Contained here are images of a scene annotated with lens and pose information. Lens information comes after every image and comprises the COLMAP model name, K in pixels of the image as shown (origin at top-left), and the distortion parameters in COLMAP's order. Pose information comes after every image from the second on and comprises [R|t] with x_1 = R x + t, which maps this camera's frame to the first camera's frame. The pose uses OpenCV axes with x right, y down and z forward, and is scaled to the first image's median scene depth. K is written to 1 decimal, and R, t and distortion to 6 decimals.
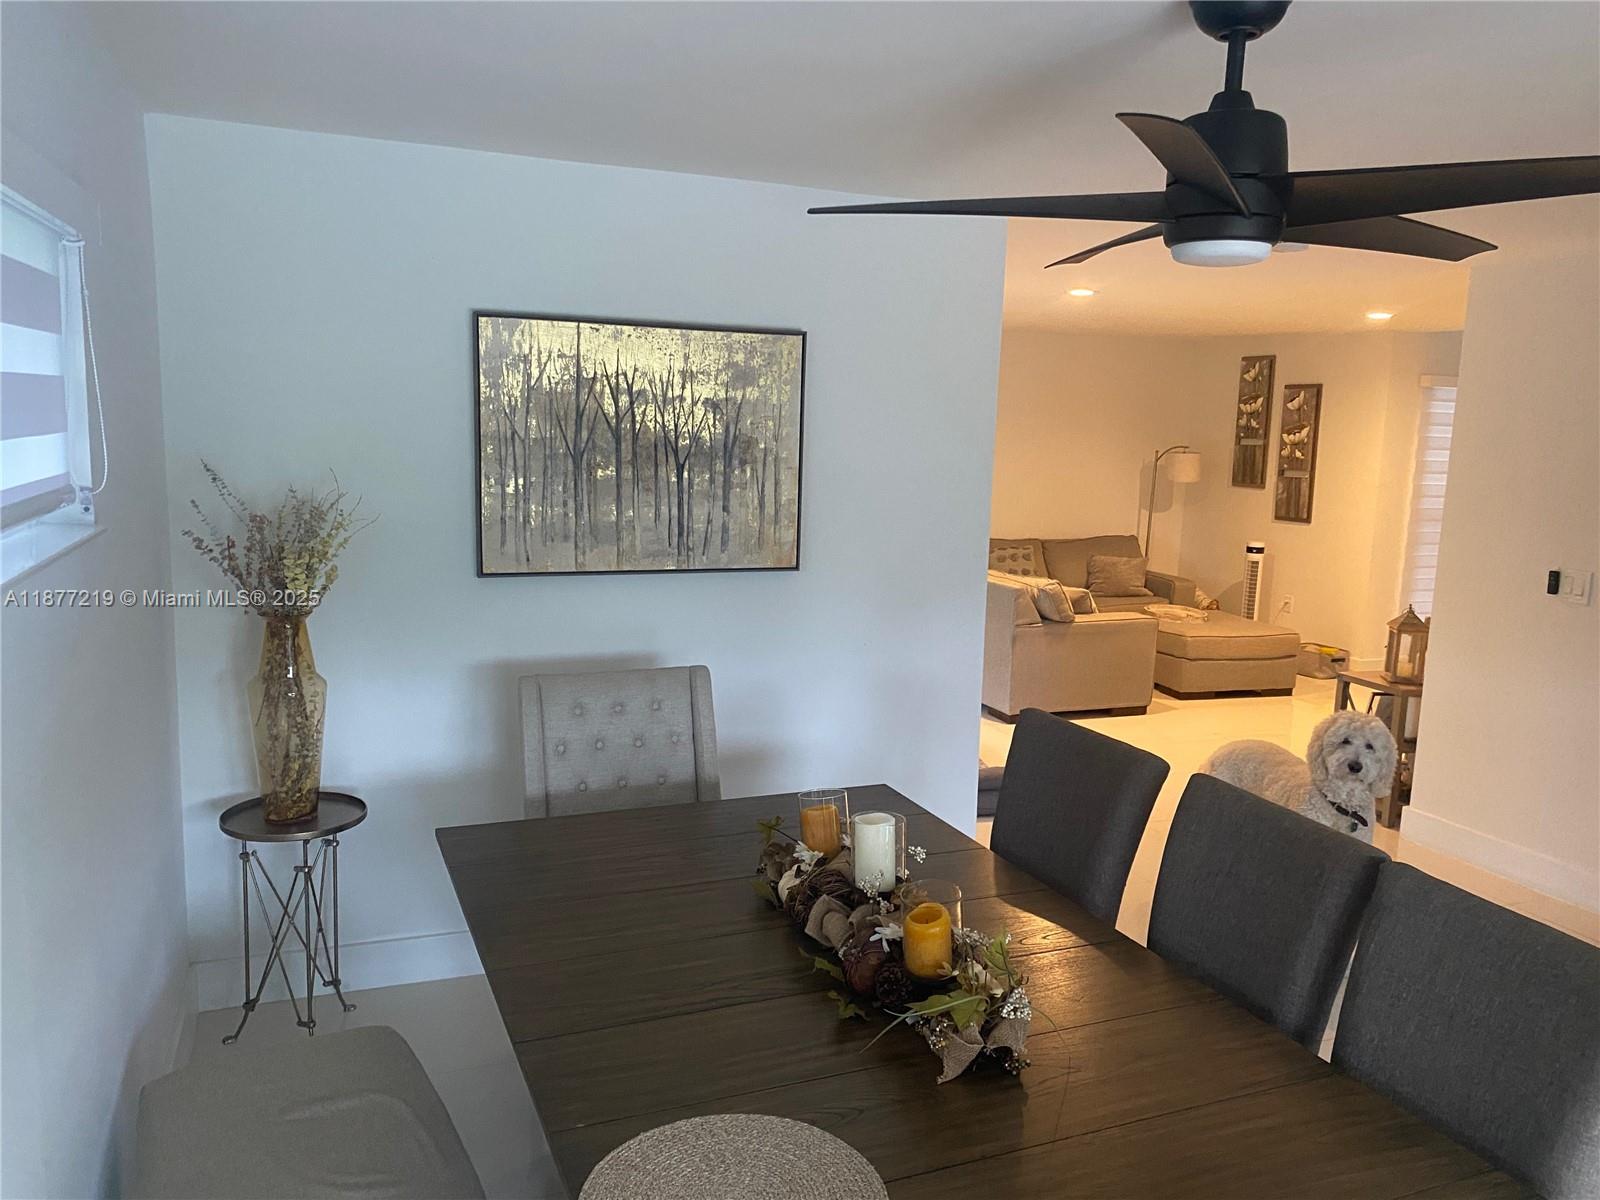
lens RADIAL K [[1217.5, 0, 806.8], [0, 1217.5, 598.6], [0, 0, 1]] dist [0.044294, -0.024830]
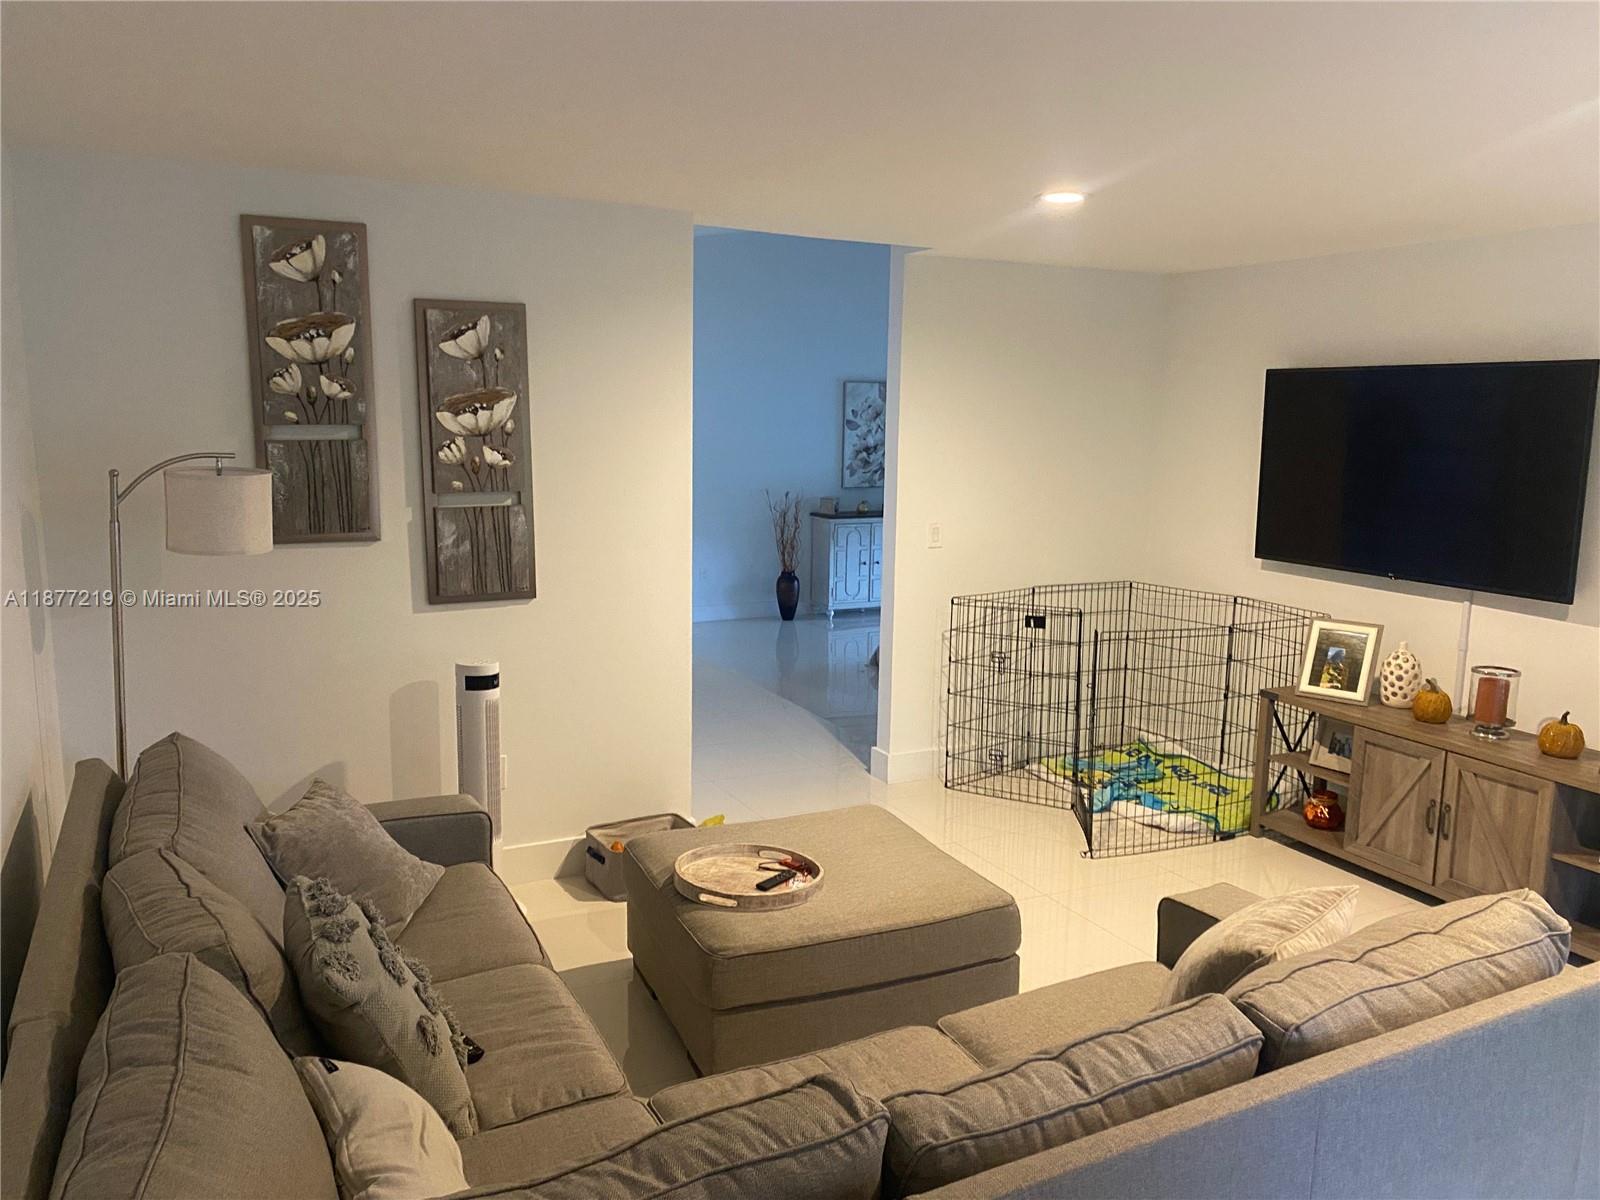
lens RADIAL K [[1217.5, 0, 803.4], [0, 1217.5, 613.1], [0, 0, 1]] dist [0.044294, -0.024830]
pose [[-0.089602, -0.184791, 0.978685, -0.066308], [0.142954, 0.970077, 0.196254, -0.131522], [-0.985665, 0.157492, -0.060505, 0.905743]]
